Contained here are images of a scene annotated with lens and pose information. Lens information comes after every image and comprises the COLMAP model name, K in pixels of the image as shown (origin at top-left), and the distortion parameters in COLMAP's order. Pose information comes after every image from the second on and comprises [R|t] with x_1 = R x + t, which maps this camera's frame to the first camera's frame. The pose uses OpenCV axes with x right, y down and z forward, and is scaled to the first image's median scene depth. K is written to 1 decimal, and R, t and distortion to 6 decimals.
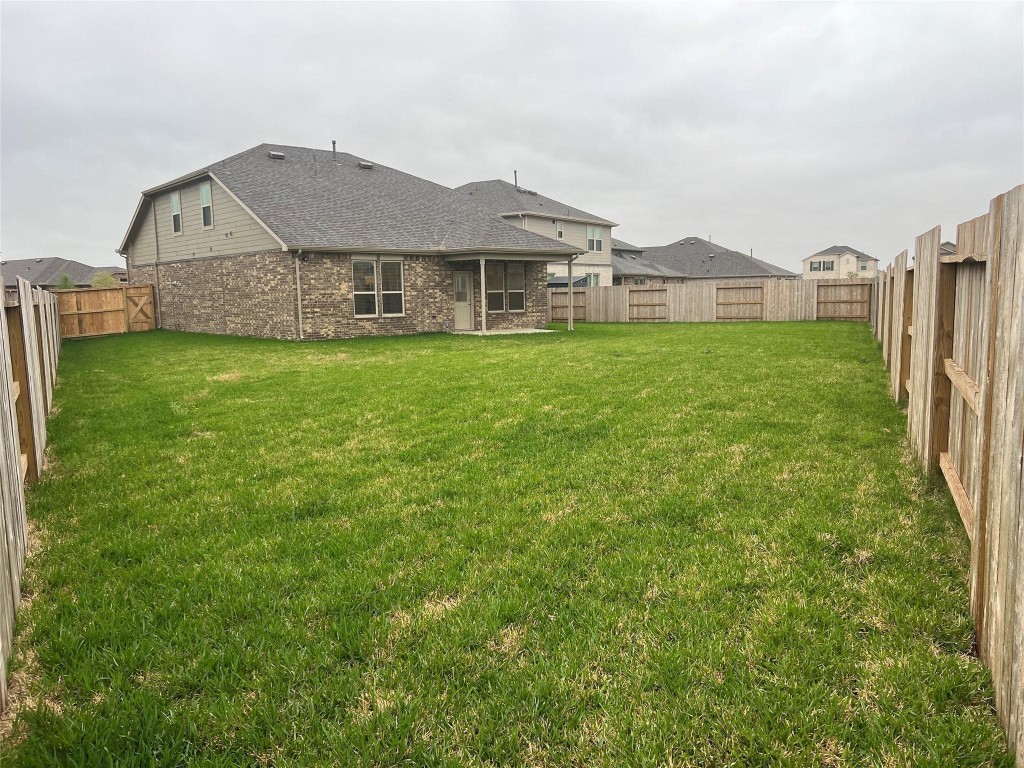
lens RADIAL K [[777.5, 0, 512.9], [0, 777.5, 388.2], [0, 0, 1]] dist [0.056999, -0.034553]
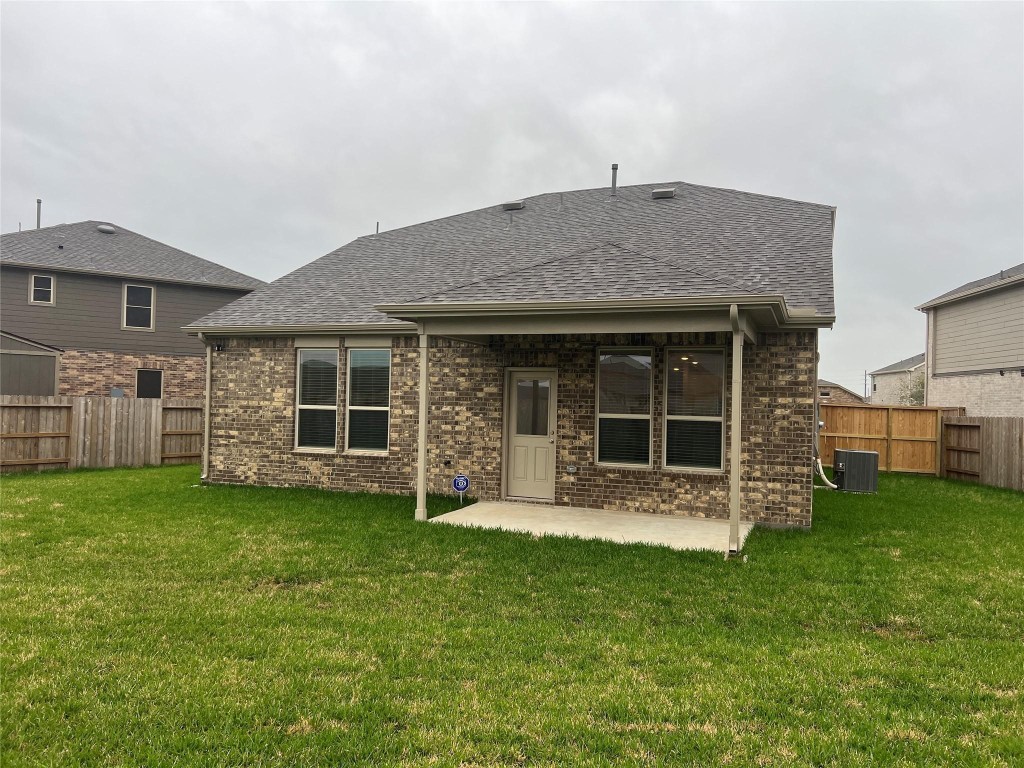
lens RADIAL K [[777.5, 0, 512.0], [0, 777.5, 391.0], [0, 0, 1]] dist [0.056999, -0.034553]
pose [[0.464909, 0.010554, -0.885296, 0.348572], [-0.138604, 0.988467, -0.061003, -0.117556], [0.874442, 0.151066, 0.461010, 0.854612]]
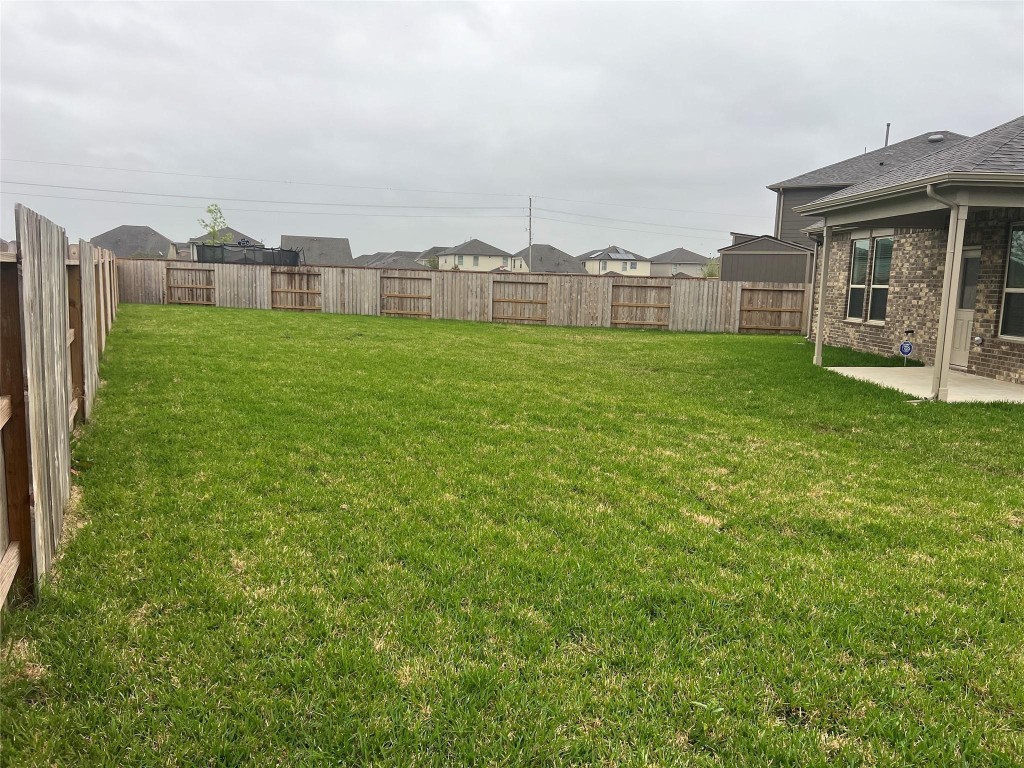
lens RADIAL K [[777.5, 0, 517.9], [0, 777.5, 386.5], [0, 0, 1]] dist [0.056999, -0.034553]
pose [[-0.640566, 0.104603, -0.760745, 0.534136], [-0.108254, 0.968484, 0.224320, -0.157887], [0.760234, 0.226045, -0.609055, 1.197793]]
